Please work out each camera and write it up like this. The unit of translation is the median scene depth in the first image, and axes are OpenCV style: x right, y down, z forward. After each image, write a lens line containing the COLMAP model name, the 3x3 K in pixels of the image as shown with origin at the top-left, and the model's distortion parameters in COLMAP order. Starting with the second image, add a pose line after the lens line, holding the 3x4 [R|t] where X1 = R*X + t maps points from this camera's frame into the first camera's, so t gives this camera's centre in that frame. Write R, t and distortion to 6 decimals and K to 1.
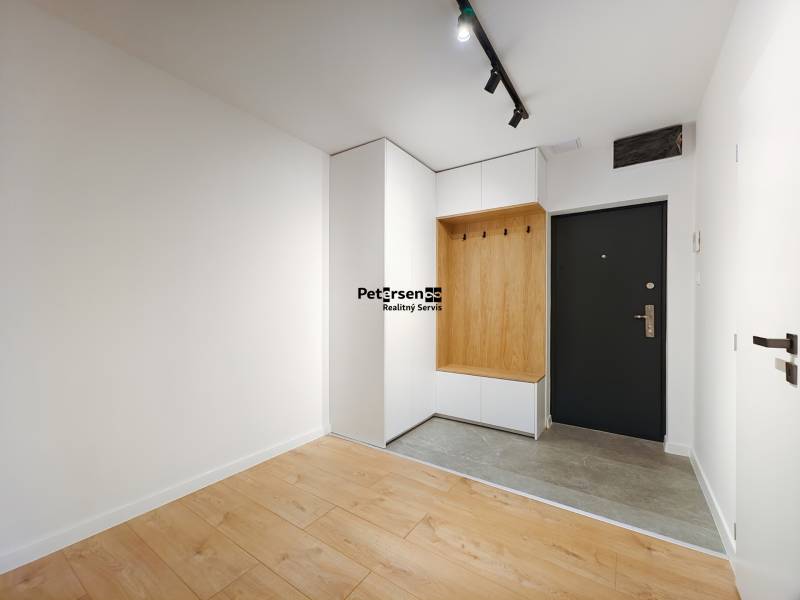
lens RADIAL K [[328.8, 0, 386.0], [0, 328.8, 302.5], [0, 0, 1]] dist [0.000648, 0.000008]
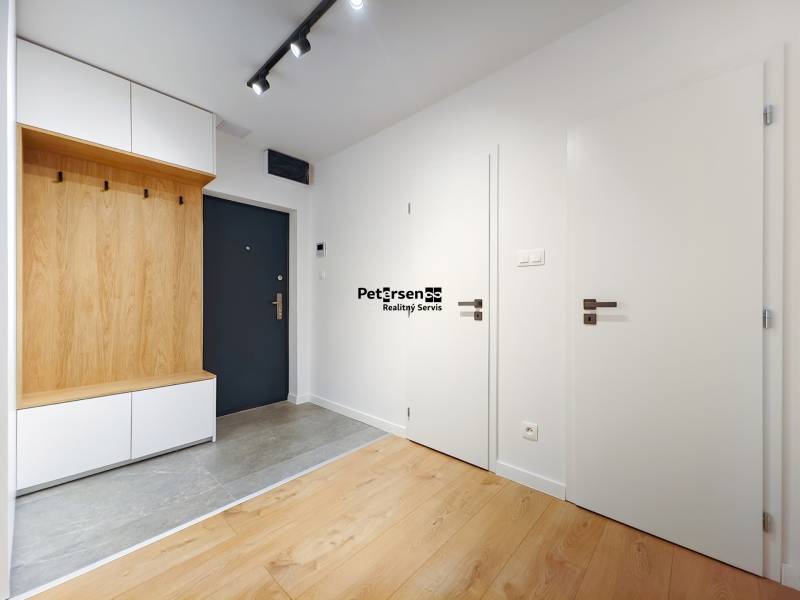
lens RADIAL K [[327.0, 0, 400.0], [0, 327.0, 300.0], [0, 0, 1]] dist [0.001272, 0.000147]
pose [[0.105104, 0.004440, 0.994451, -0.367792], [-0.004167, 0.999983, -0.004025, 0.034514], [-0.994453, -0.003721, 0.105121, 0.400684]]
